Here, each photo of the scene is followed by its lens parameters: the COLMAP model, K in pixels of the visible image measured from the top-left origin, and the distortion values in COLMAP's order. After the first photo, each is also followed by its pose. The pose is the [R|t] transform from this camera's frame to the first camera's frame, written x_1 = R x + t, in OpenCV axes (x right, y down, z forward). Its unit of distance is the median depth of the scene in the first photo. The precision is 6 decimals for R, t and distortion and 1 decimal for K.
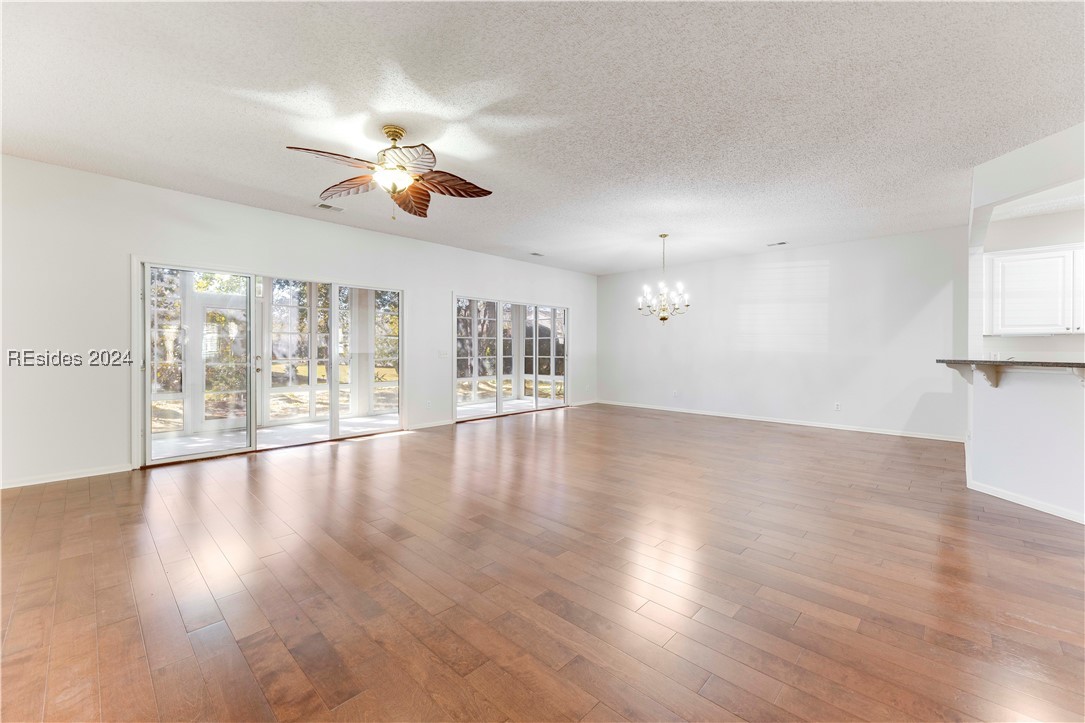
lens RADIAL K [[436.6, 0, 542.3], [0, 436.6, 351.5], [0, 0, 1]] dist [0.000525, 0.000170]
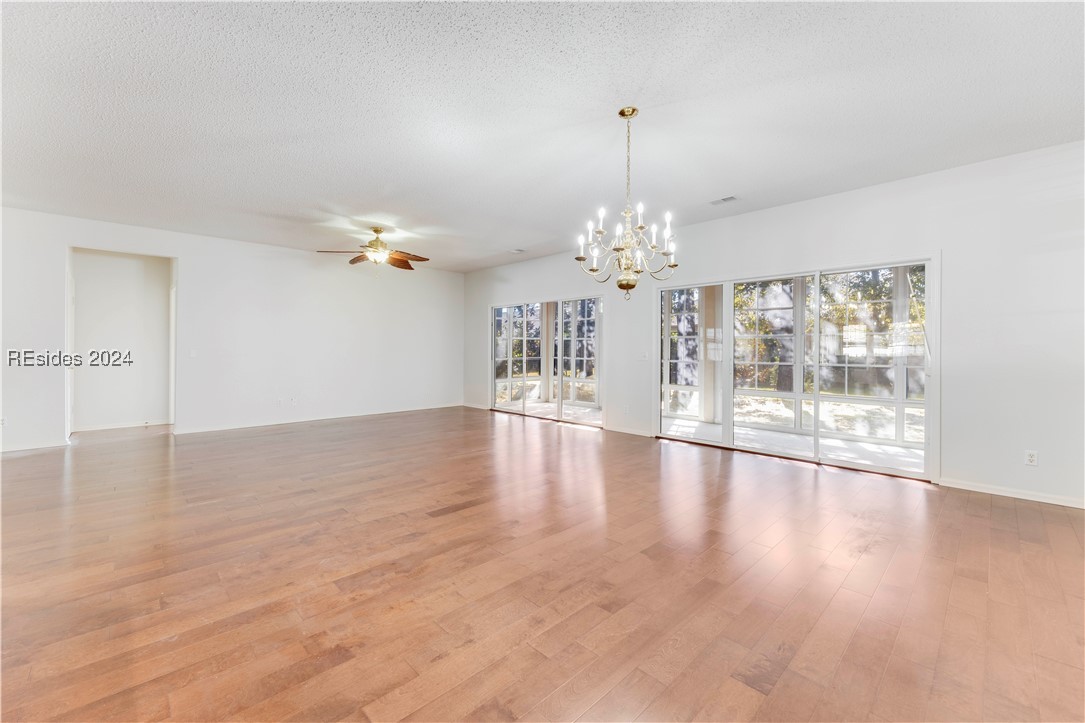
lens RADIAL K [[436.6, 0, 542.3], [0, 436.6, 351.5], [0, 0, 1]] dist [0.000525, 0.000170]
pose [[-0.032580, -0.000219, -0.999469, 0.864857], [-0.001224, 0.999999, -0.000179, -0.000141], [0.999468, 0.001217, -0.032580, 1.042175]]
